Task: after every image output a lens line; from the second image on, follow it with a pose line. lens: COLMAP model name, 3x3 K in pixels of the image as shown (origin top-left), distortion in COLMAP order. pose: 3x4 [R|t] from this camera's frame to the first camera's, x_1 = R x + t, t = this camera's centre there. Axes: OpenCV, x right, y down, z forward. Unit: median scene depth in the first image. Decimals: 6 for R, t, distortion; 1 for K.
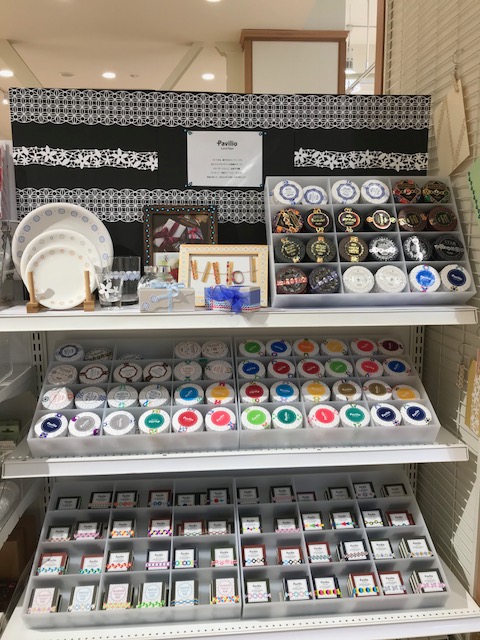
lens RADIAL K [[517.2, 0, 240.0], [0, 517.2, 320.0], [0, 0, 1]] dist [0.038395, -0.093030]
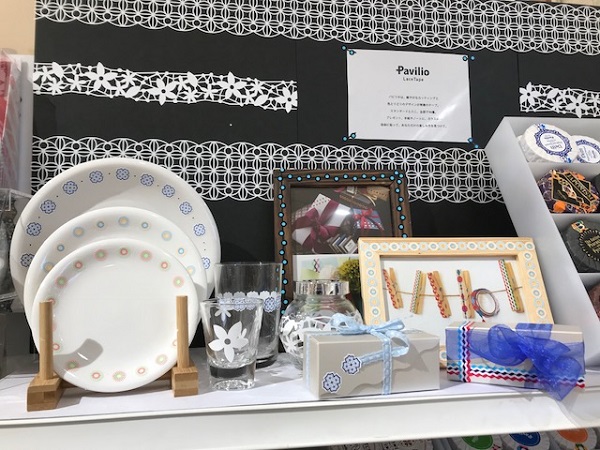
lens RADIAL K [[484.8, 0, 300.0], [0, 484.8, 225.0], [0, 0, 1]] dist [0.038395, -0.093030]
pose [[0.996545, -0.003407, 0.082981, -0.202581], [0.020061, 0.979445, -0.200711, -0.060951], [-0.080592, 0.201682, 0.976130, 0.512651]]
